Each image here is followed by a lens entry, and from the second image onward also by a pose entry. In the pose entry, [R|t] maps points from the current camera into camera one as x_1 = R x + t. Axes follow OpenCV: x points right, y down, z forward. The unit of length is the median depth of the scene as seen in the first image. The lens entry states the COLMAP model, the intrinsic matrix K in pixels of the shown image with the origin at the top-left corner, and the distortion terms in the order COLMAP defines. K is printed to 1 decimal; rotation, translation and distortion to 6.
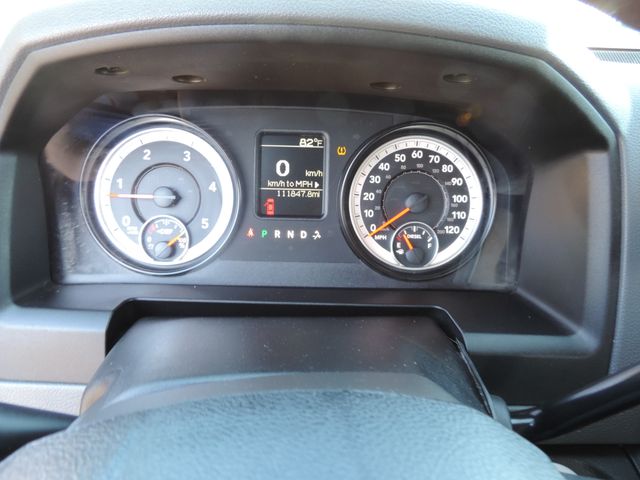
lens RADIAL K [[521.3, 0, 320.1], [0, 521.3, 238.7], [0, 0, 1]] dist [-0.016049, -0.003316]
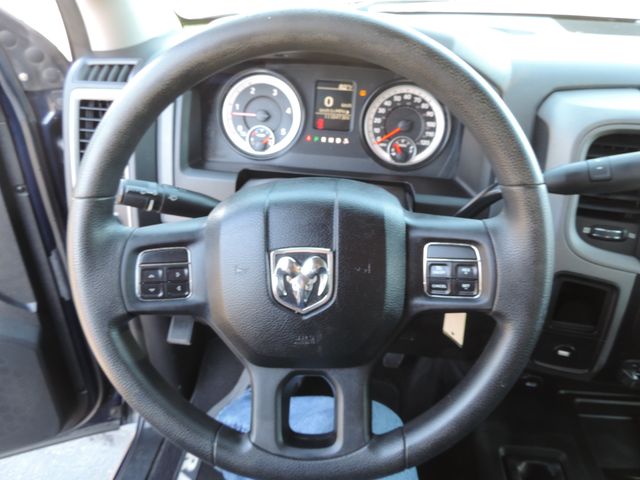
lens RADIAL K [[521.3, 0, 319.9], [0, 521.3, 240.9], [0, 0, 1]] dist [-0.016049, -0.003316]
pose [[0.994426, 0.064436, -0.083454, 0.074362], [-0.052193, 0.988580, 0.141372, 0.080125], [0.091610, -0.136228, 0.986433, -0.783042]]
